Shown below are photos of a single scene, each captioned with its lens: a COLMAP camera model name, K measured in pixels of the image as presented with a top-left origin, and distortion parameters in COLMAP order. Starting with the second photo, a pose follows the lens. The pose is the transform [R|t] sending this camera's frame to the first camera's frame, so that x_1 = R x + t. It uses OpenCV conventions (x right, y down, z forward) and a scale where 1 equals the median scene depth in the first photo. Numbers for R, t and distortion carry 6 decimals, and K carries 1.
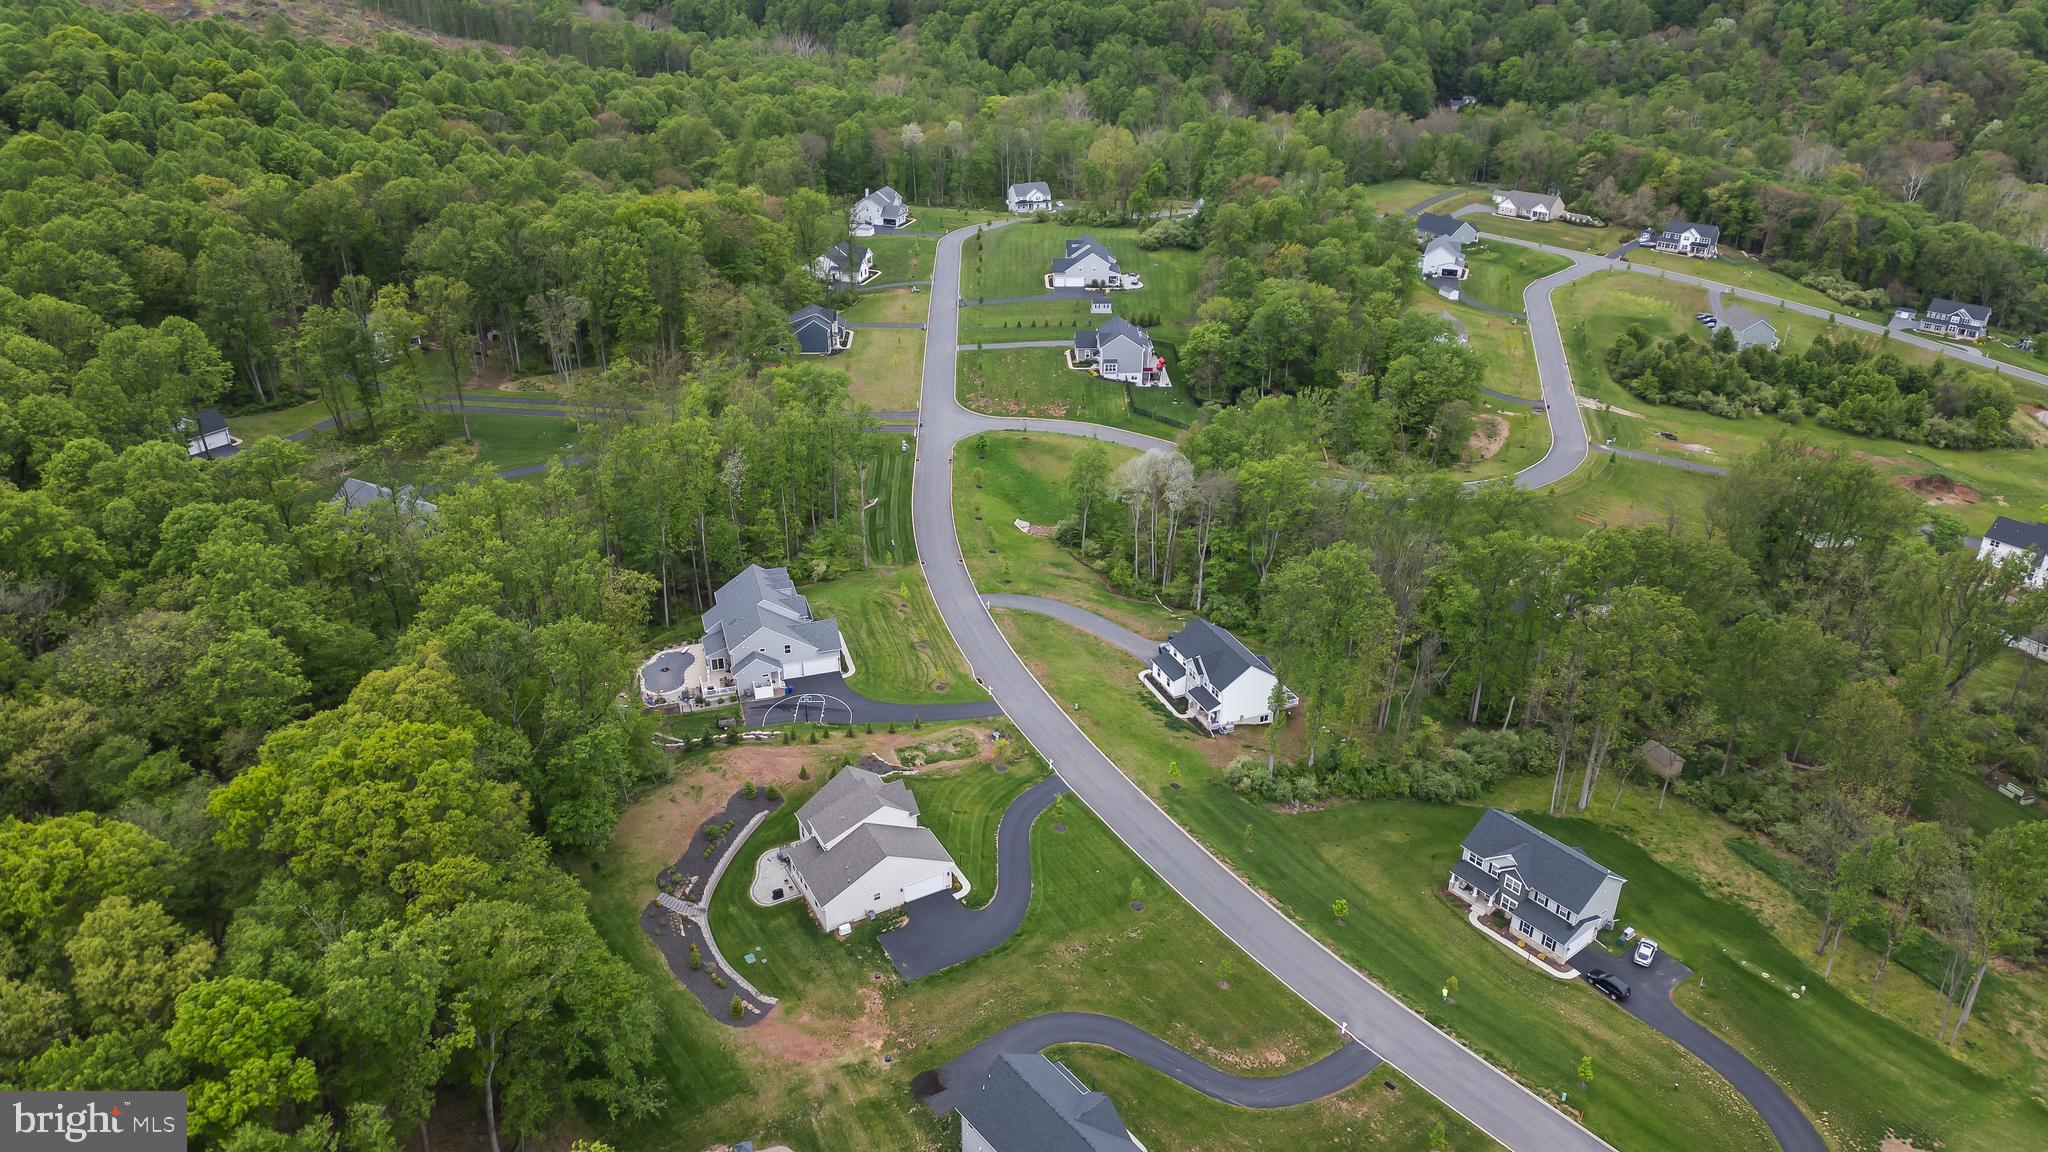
lens RADIAL K [[1438.7, 0, 1032.7], [0, 1438.7, 569.7], [0, 0, 1]] dist [0.102335, -0.088874]
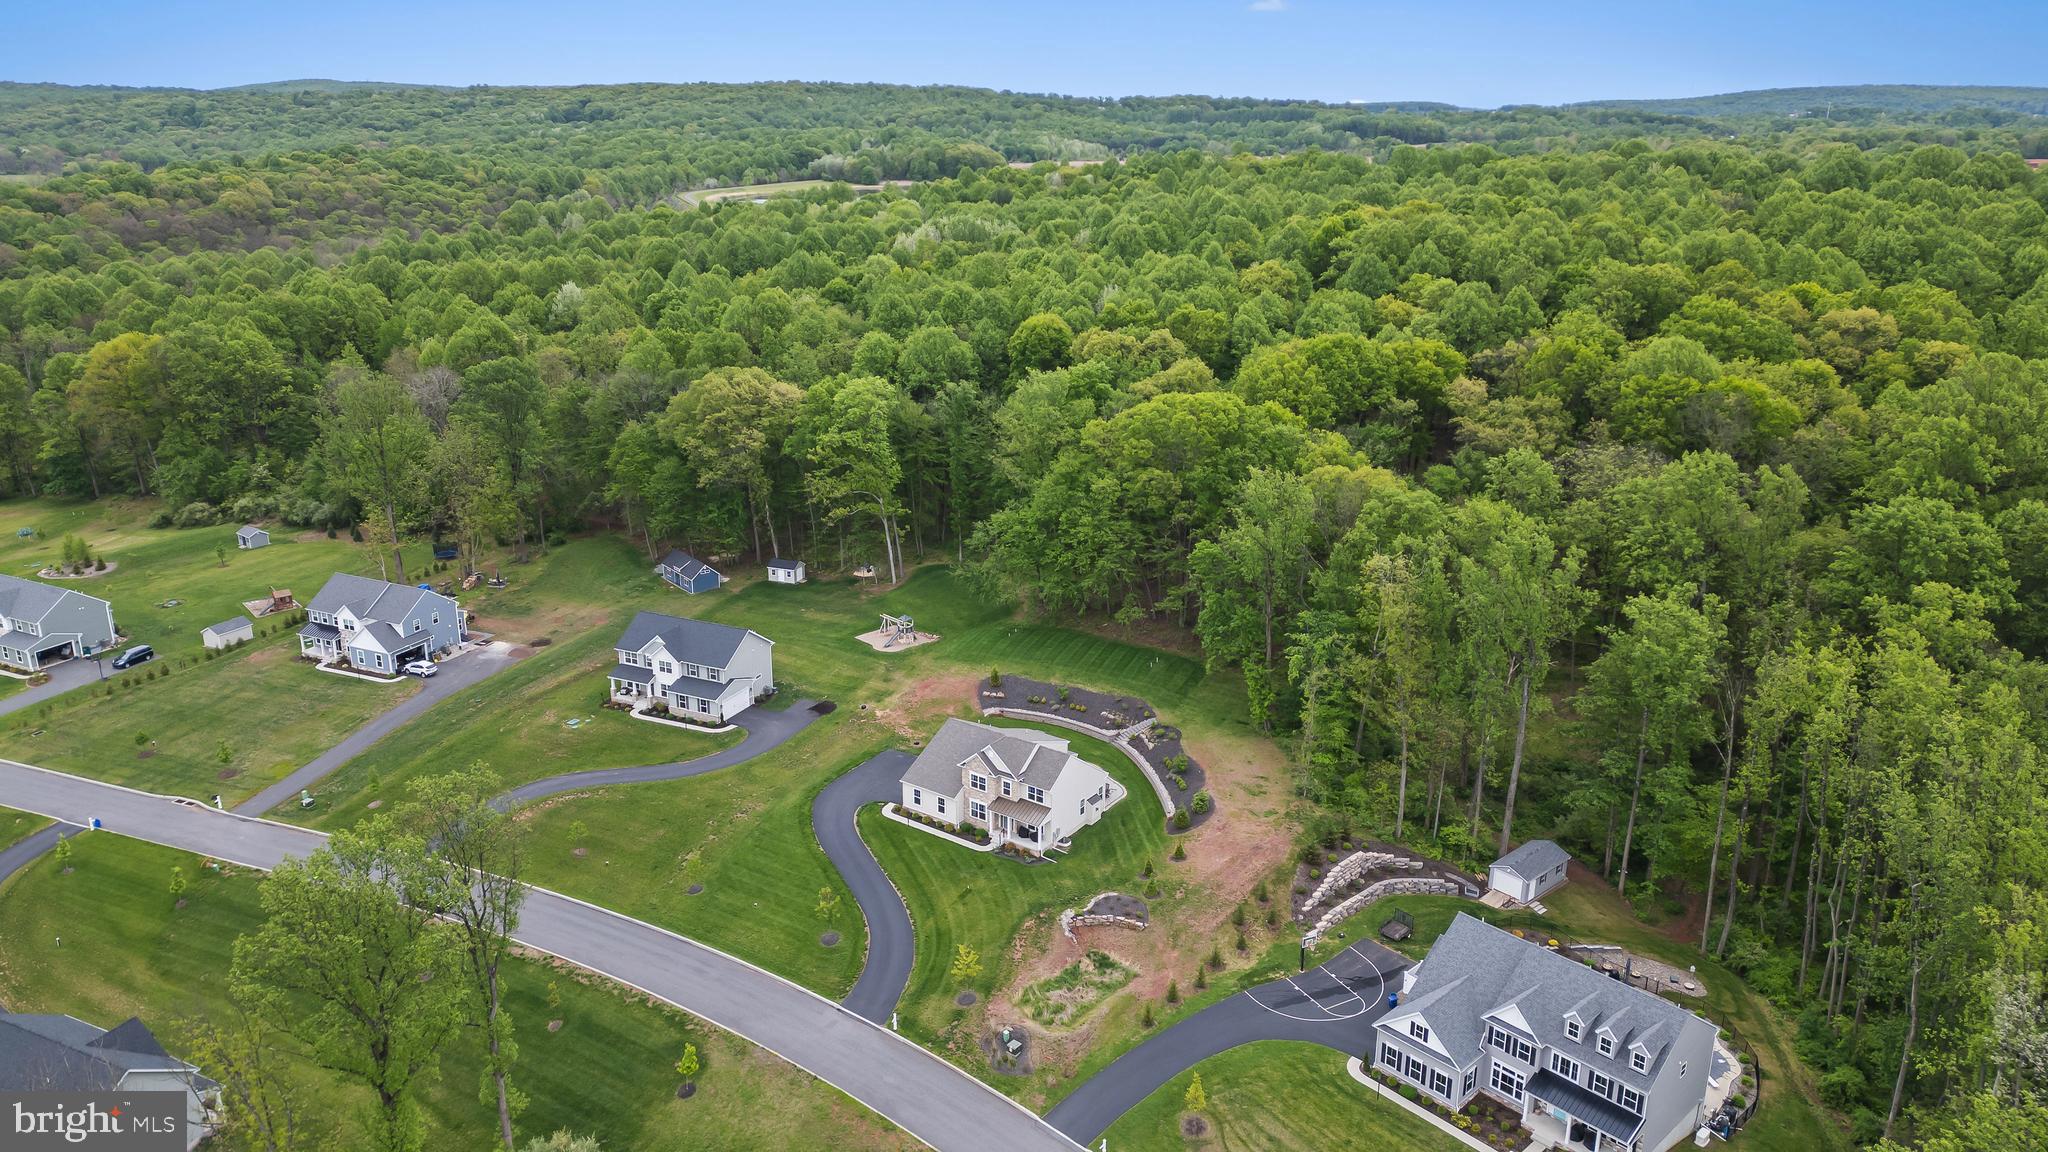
lens RADIAL K [[1438.7, 0, 1032.7], [0, 1438.7, 569.7], [0, 0, 1]] dist [0.102335, -0.088874]
pose [[-0.897501, 0.124659, -0.423028, 0.236398], [-0.216477, 0.711179, 0.668852, -0.511289], [0.384226, 0.691870, -0.611298, 1.516022]]
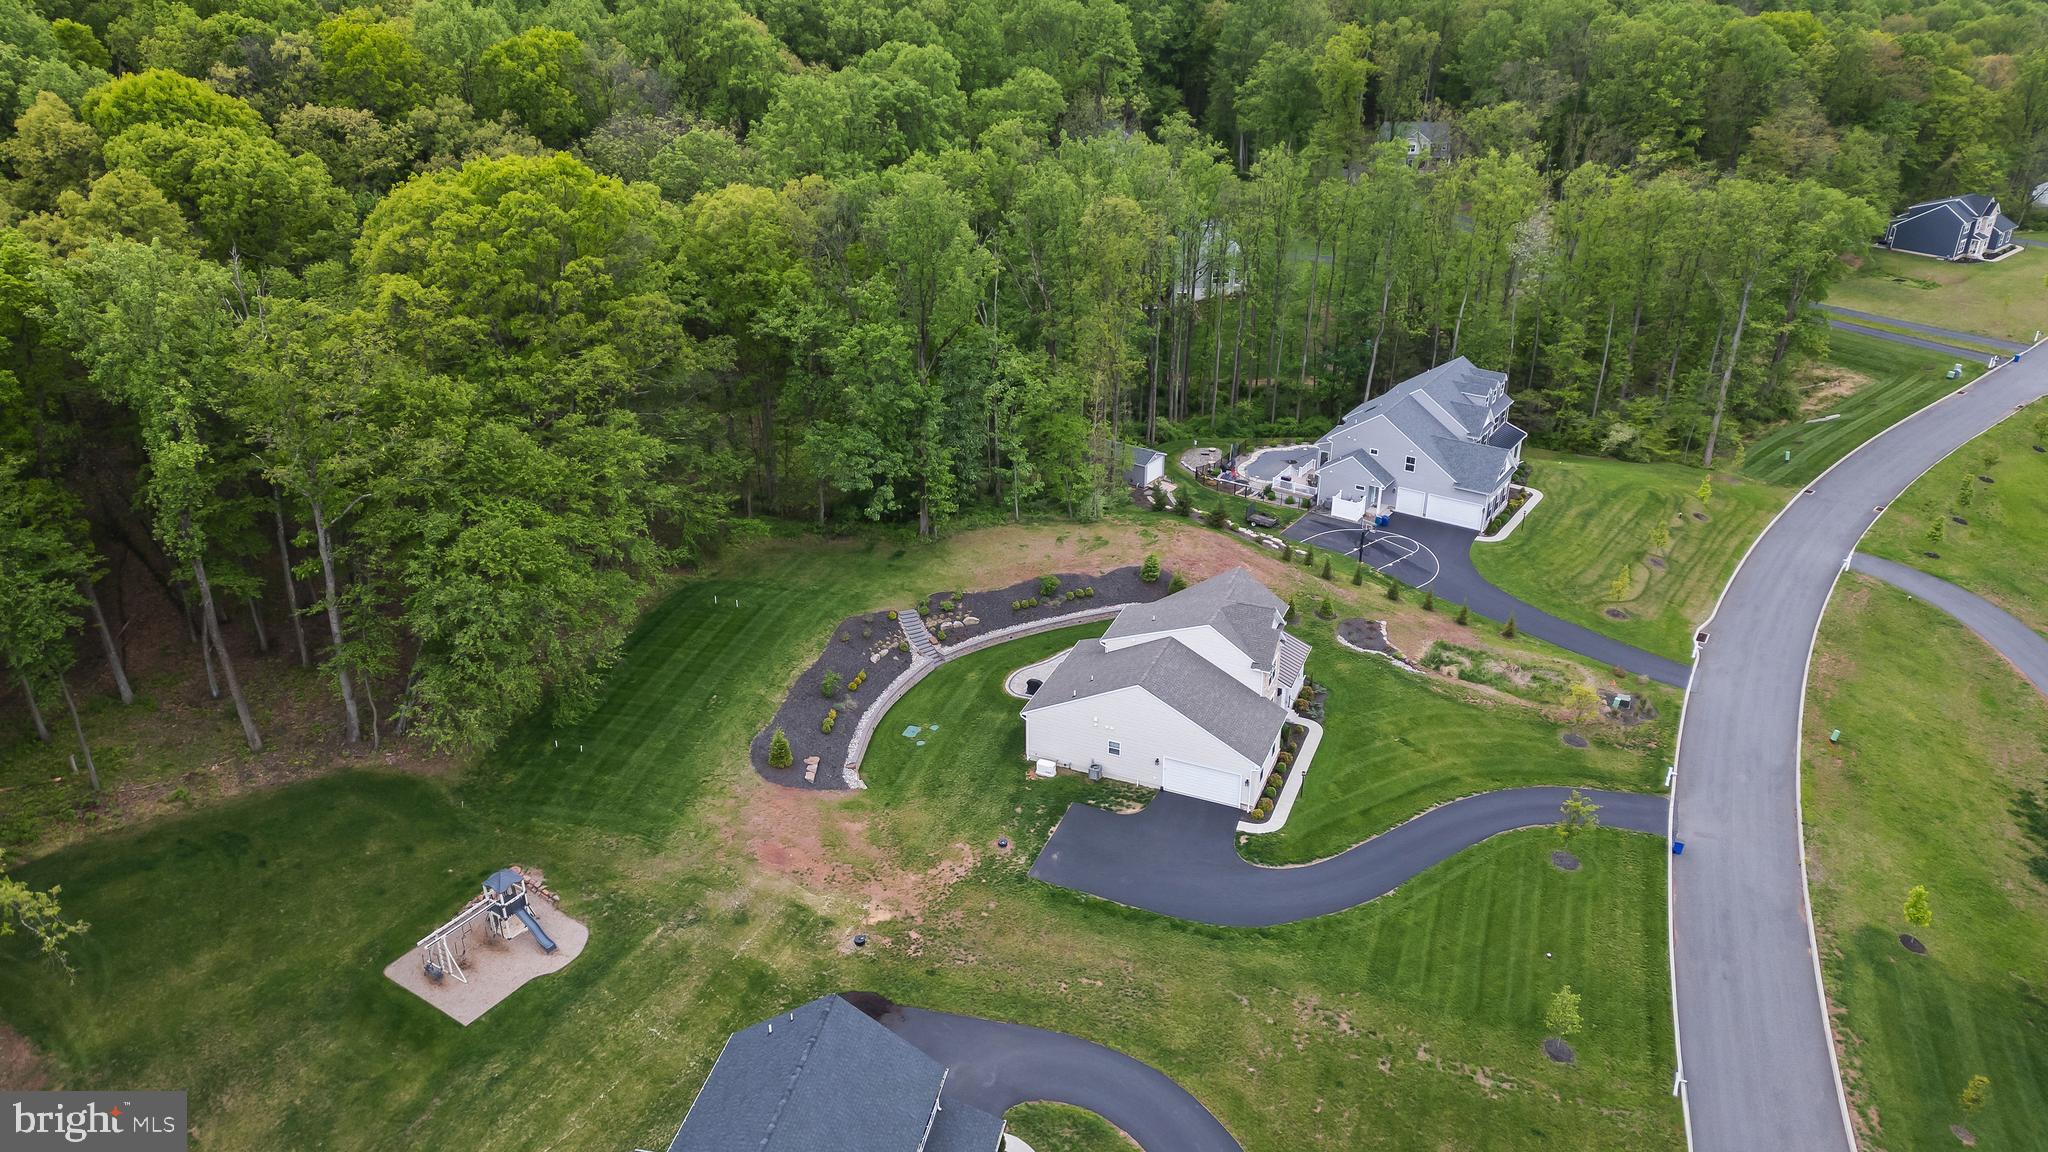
lens RADIAL K [[1438.7, 0, 1032.7], [0, 1438.7, 569.7], [0, 0, 1]] dist [0.102335, -0.088874]
pose [[0.626678, 0.341890, -0.700275, 0.249656], [-0.360453, 0.923885, 0.128491, 0.098060], [0.690904, 0.171894, 0.702214, 0.562125]]
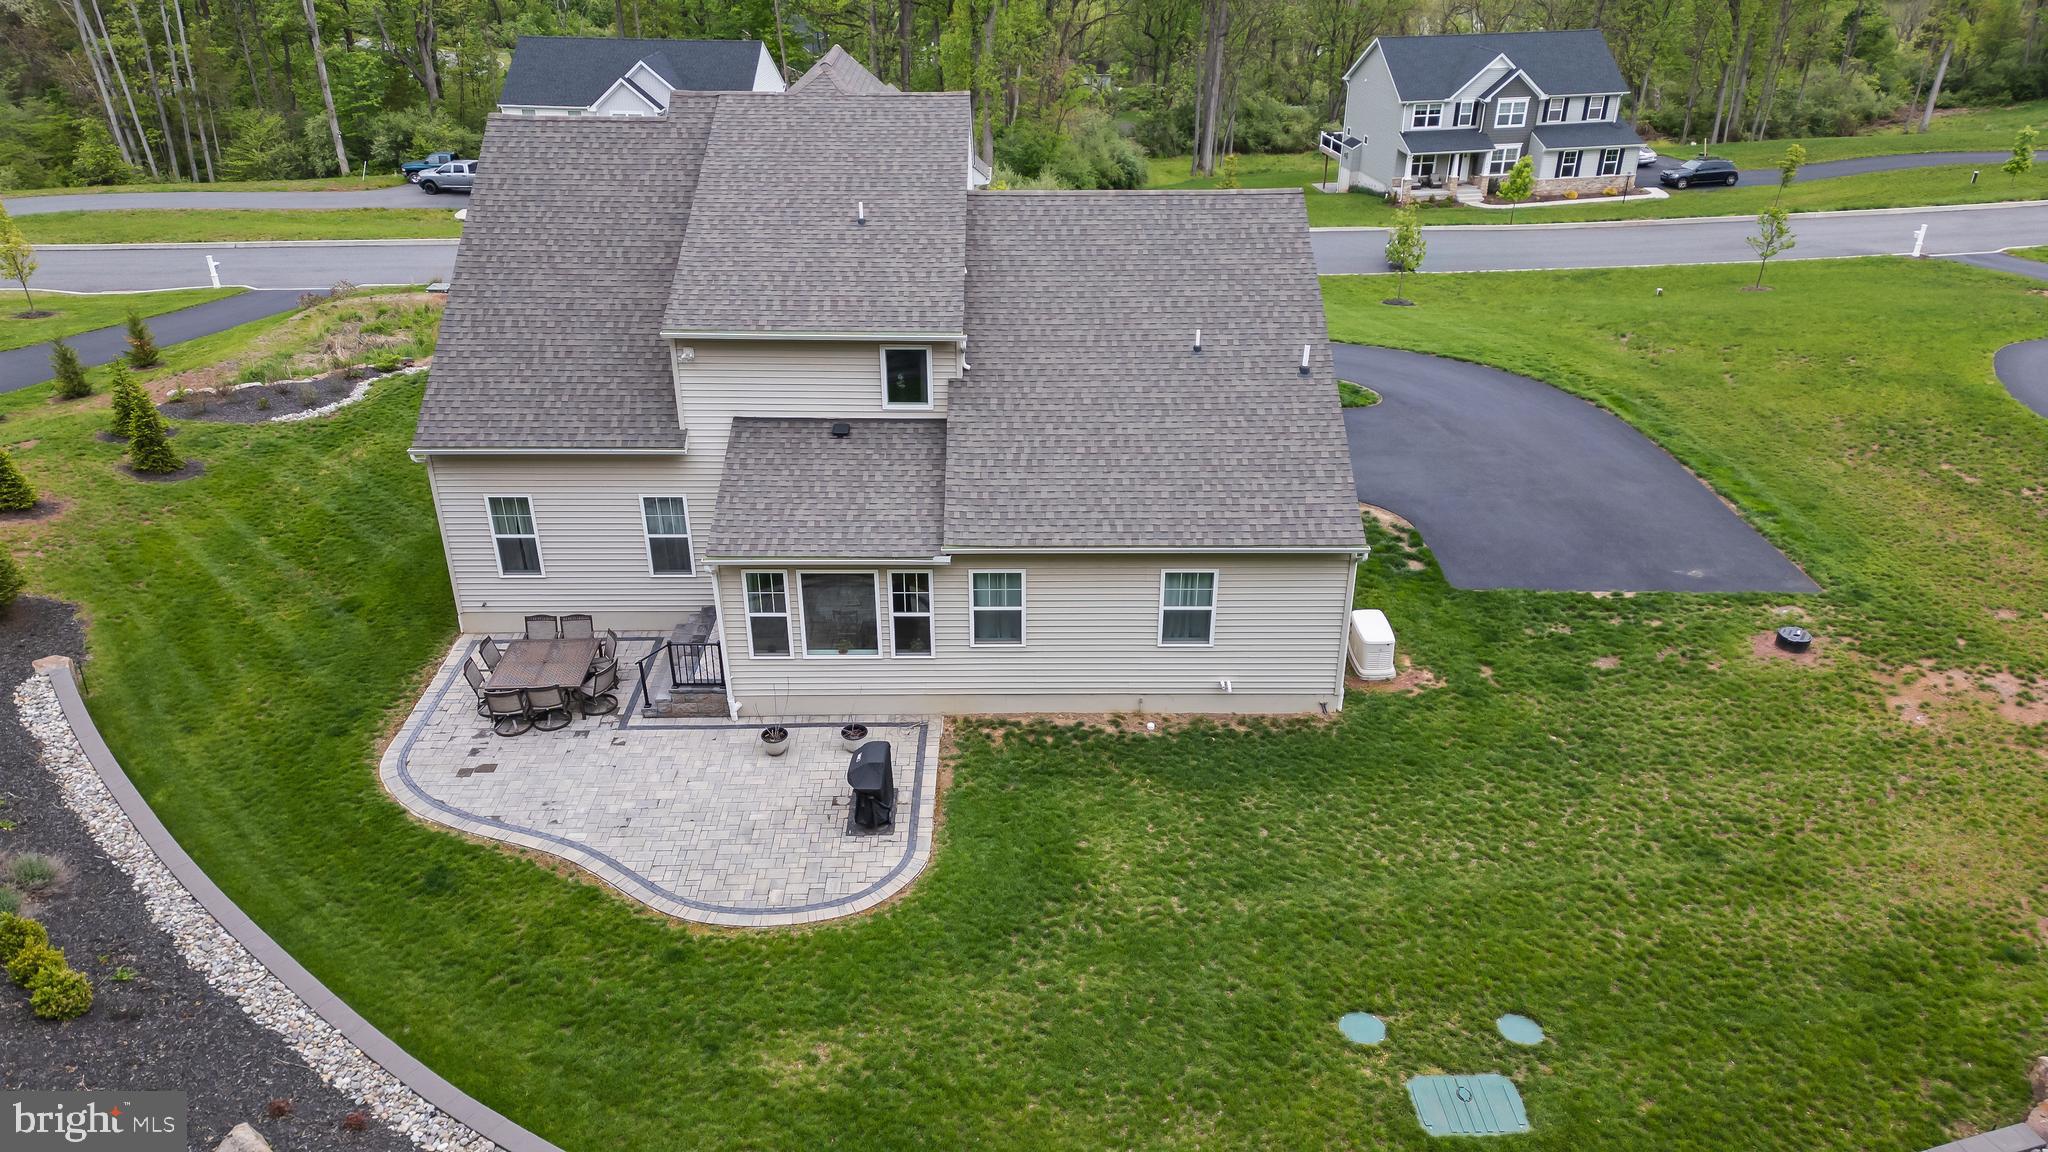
lens RADIAL K [[1438.7, 0, 1032.7], [0, 1438.7, 569.7], [0, 0, 1]] dist [0.102335, -0.088874]
pose [[0.446060, -0.404476, 0.798392, -0.278028], [0.407412, 0.886037, 0.221257, 0.183687], [-0.796897, 0.226580, 0.560014, 0.924831]]
